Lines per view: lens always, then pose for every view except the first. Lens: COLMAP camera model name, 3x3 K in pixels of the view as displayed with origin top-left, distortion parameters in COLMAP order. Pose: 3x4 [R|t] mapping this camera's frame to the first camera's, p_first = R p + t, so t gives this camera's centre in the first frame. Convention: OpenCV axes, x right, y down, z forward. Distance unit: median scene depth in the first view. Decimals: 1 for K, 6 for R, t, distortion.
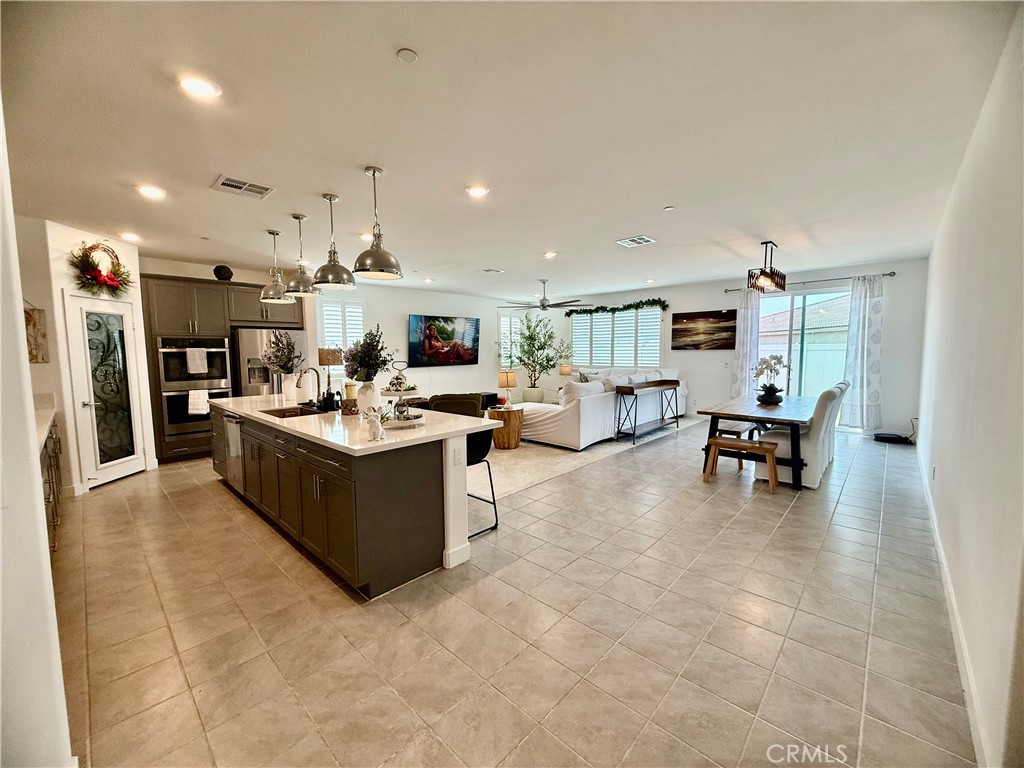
lens RADIAL K [[409.6, 0, 509.3], [0, 409.6, 384.3], [0, 0, 1]] dist [0.000026, -0.000522]
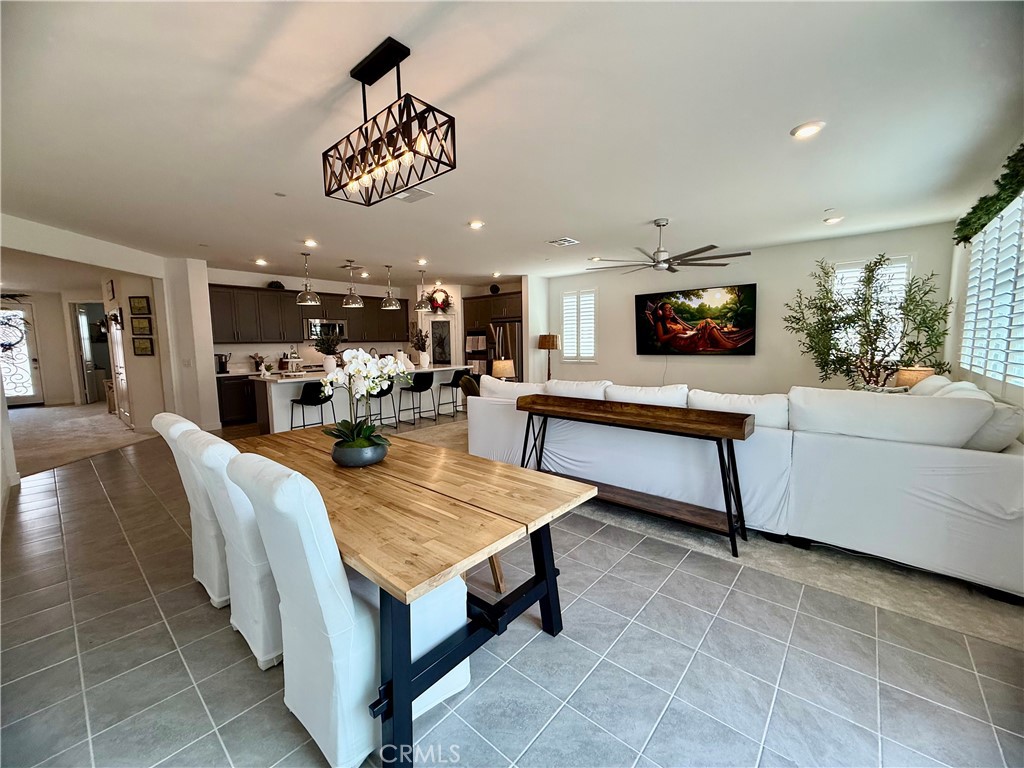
lens RADIAL K [[409.6, 0, 512.0], [0, 409.6, 381.8], [0, 0, 1]] dist [0.000026, -0.000522]
pose [[0.035989, 0.107265, -0.993579, 1.251113], [-0.068696, 0.992137, 0.104621, -0.110519], [0.996988, 0.064490, 0.043074, 1.353259]]
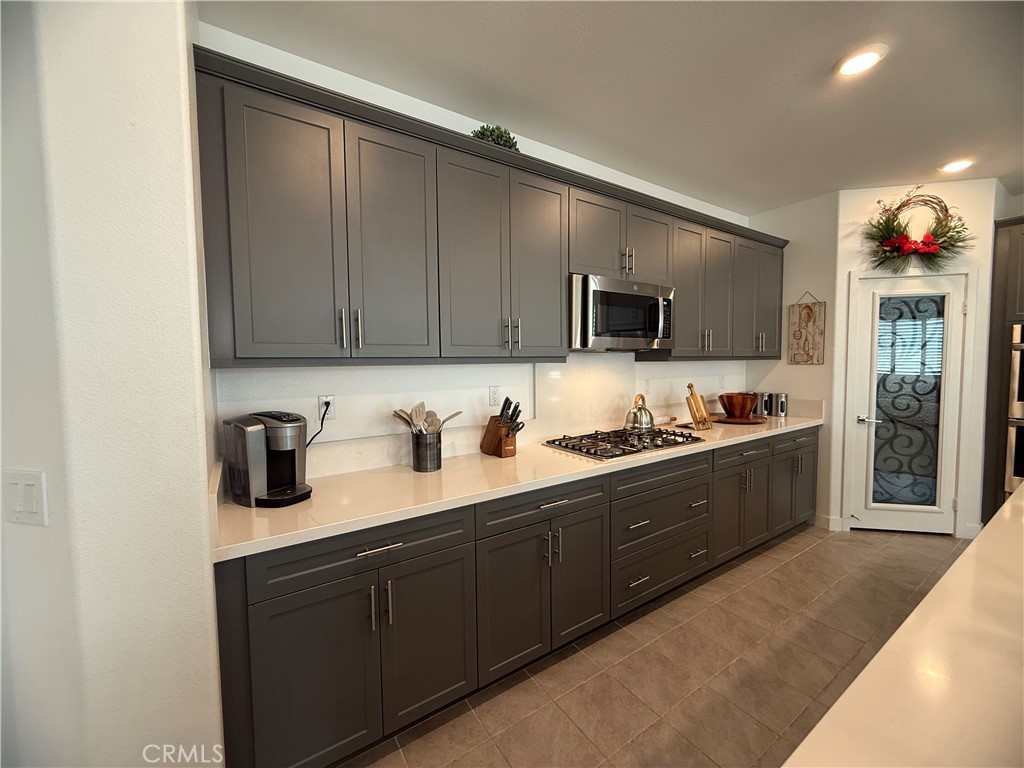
lens RADIAL K [[409.6, 0, 509.7], [0, 409.6, 385.2], [0, 0, 1]] dist [0.000026, -0.000522]
pose [[-0.225621, 0.066852, -0.971919, -0.144859], [-0.067296, 0.994190, 0.084006, -0.035003], [0.971888, 0.084360, -0.219812, 0.516032]]
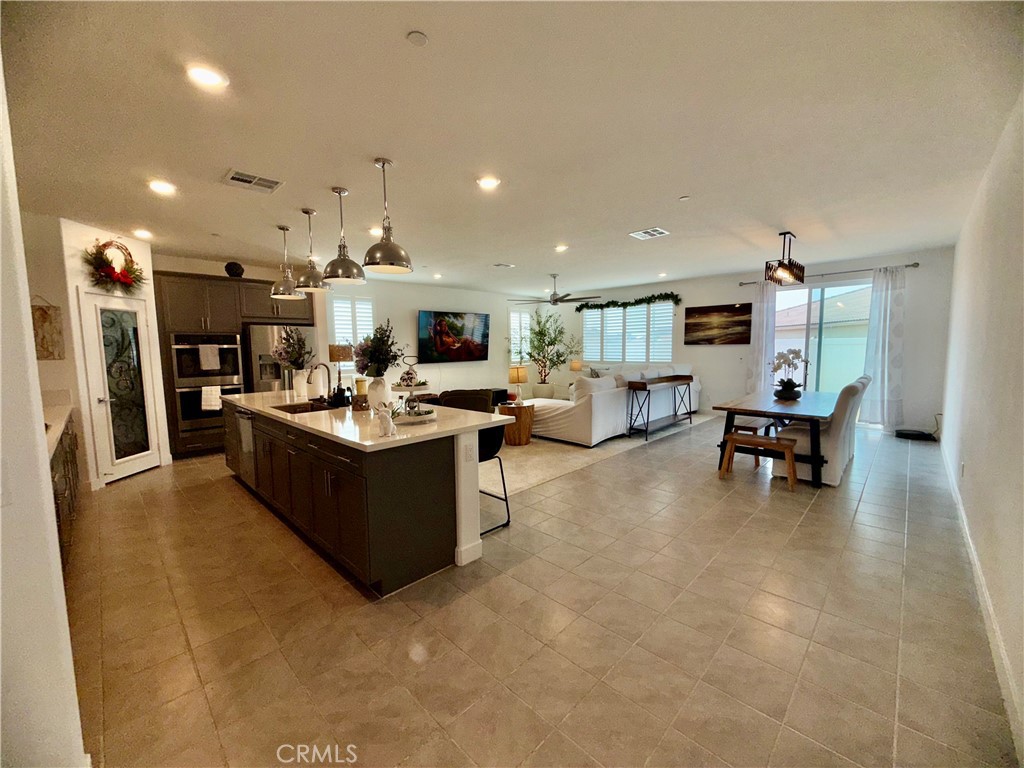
lens RADIAL K [[409.6, 0, 509.3], [0, 409.6, 384.3], [0, 0, 1]] dist [0.000026, -0.000522]
pose [[0.999752, -0.002128, -0.022184, -0.005190], [0.002328, 0.999957, 0.009027, 0.002366], [0.022164, -0.009077, 0.999713, 0.012576]]
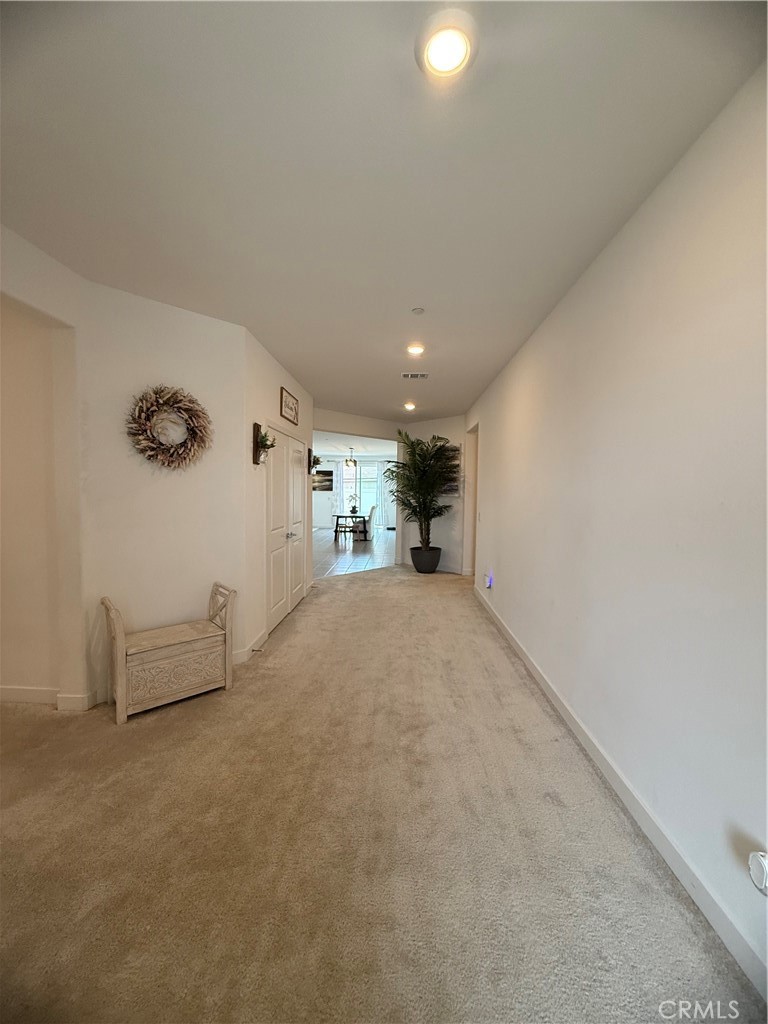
lens RADIAL K [[409.6, 0, 385.9], [0, 409.6, 514.9], [0, 0, 1]] dist [0.000026, -0.000522]
pose [[0.752380, -0.018302, 0.658475, -0.987032], [0.032941, 0.999409, -0.009860, 0.103309], [-0.657906, 0.029109, 0.752538, -1.149955]]
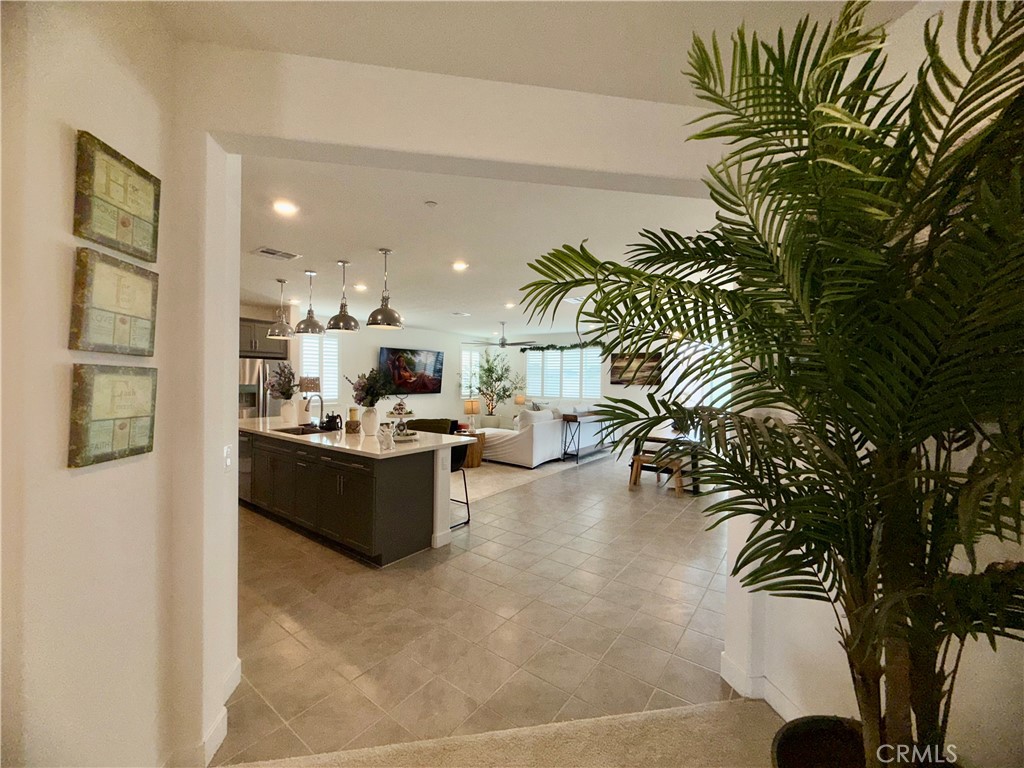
lens RADIAL K [[409.6, 0, 509.8], [0, 409.6, 384.0], [0, 0, 1]] dist [0.000026, -0.000522]
pose [[0.993003, 0.021824, 0.116055, -0.047173], [-0.013514, 0.997320, -0.071911, 0.006016], [-0.117314, 0.069839, 0.990636, -0.240754]]
